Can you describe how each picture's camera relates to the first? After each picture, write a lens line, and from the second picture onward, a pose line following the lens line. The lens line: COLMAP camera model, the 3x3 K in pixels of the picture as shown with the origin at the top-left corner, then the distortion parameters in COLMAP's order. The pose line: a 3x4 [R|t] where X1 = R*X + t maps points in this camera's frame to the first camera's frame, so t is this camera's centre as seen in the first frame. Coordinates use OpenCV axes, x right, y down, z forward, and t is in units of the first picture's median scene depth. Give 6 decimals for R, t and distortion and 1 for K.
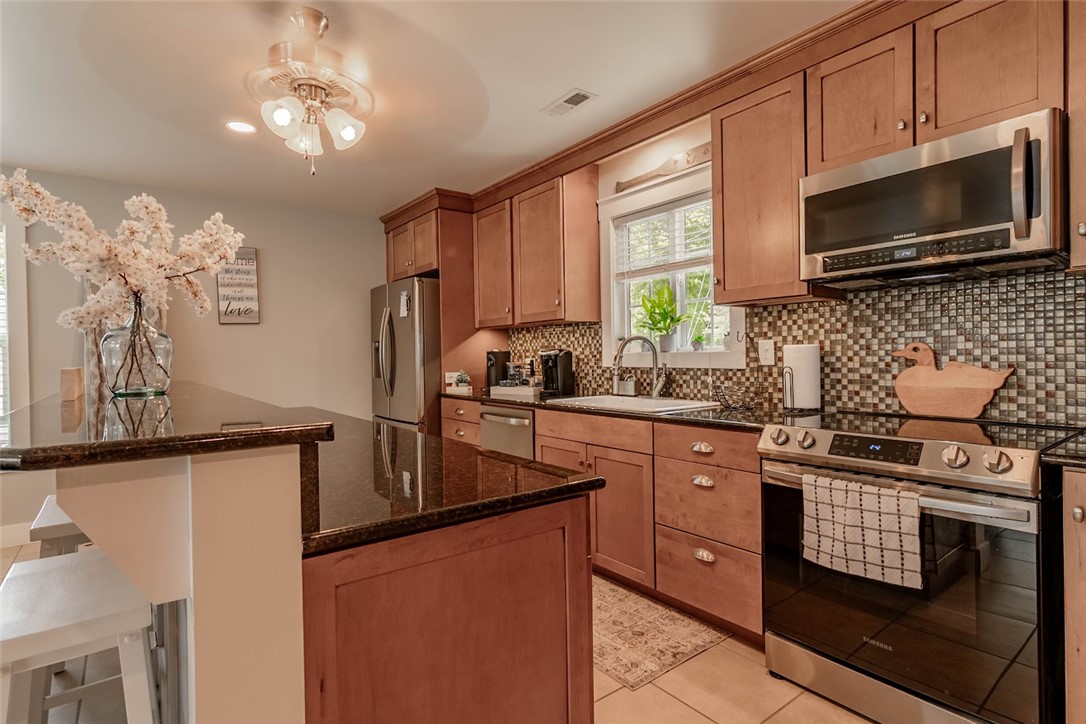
lens RADIAL K [[548.6, 0, 542.7], [0, 548.6, 359.7], [0, 0, 1]] dist [0.002437, 0.003166]
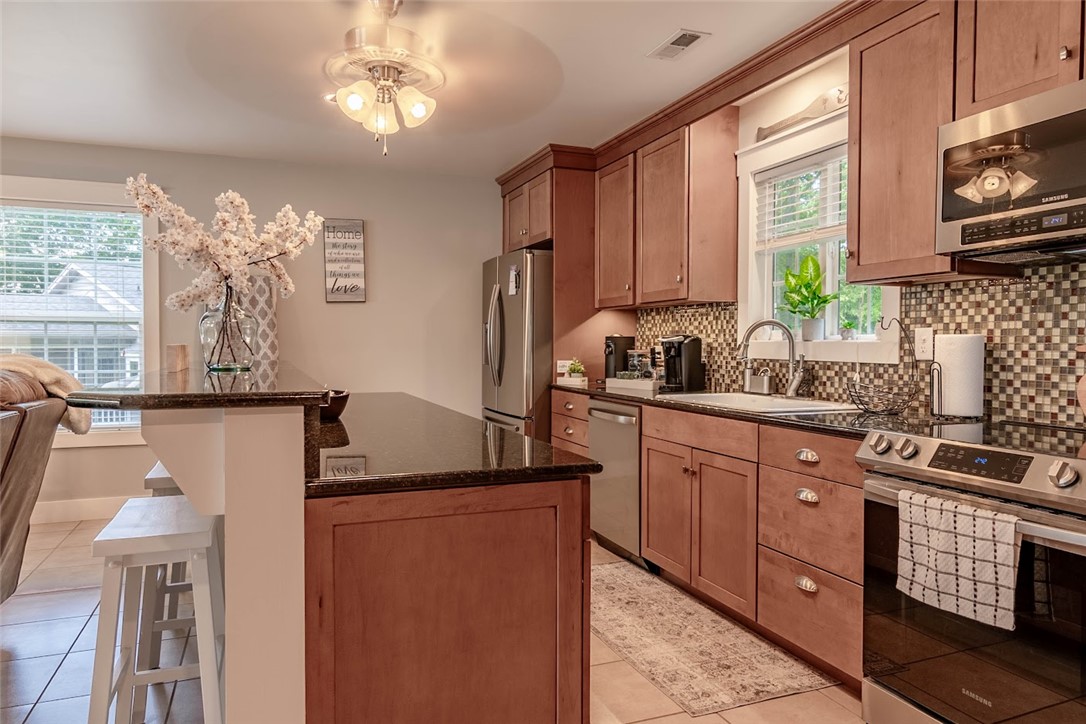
lens RADIAL K [[723.6, 0, 542.3], [0, 723.6, 359.3], [0, 0, 1]] dist [0.002058, 0.006656]
pose [[0.961506, 0.025830, -0.273568, 0.199374], [-0.021225, 0.999579, 0.019777, 0.000093], [0.273964, -0.013209, 0.961649, -0.166895]]
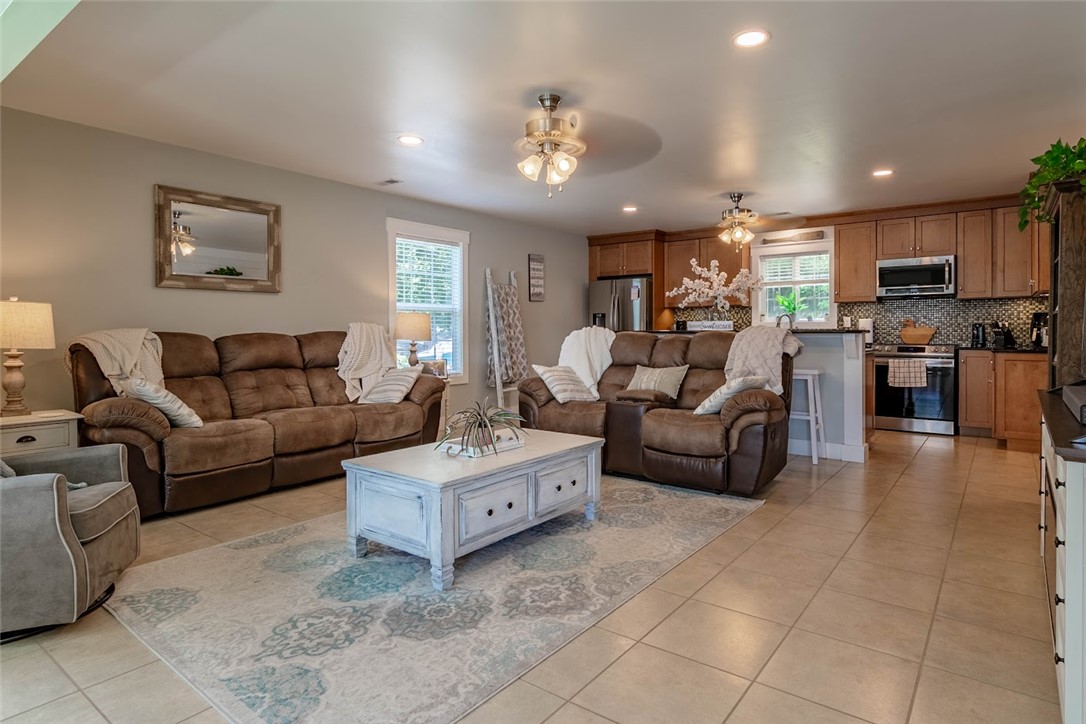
lens RADIAL K [[595.2, 0, 572.6], [0, 595.2, 334.4], [0, 0, 1]] dist [0.000863, 0.000404]
pose [[0.956519, 0.011851, 0.291429, -1.829617], [-0.010553, 0.999926, -0.006027, 0.084079], [-0.291479, 0.002690, 0.956574, -1.411398]]
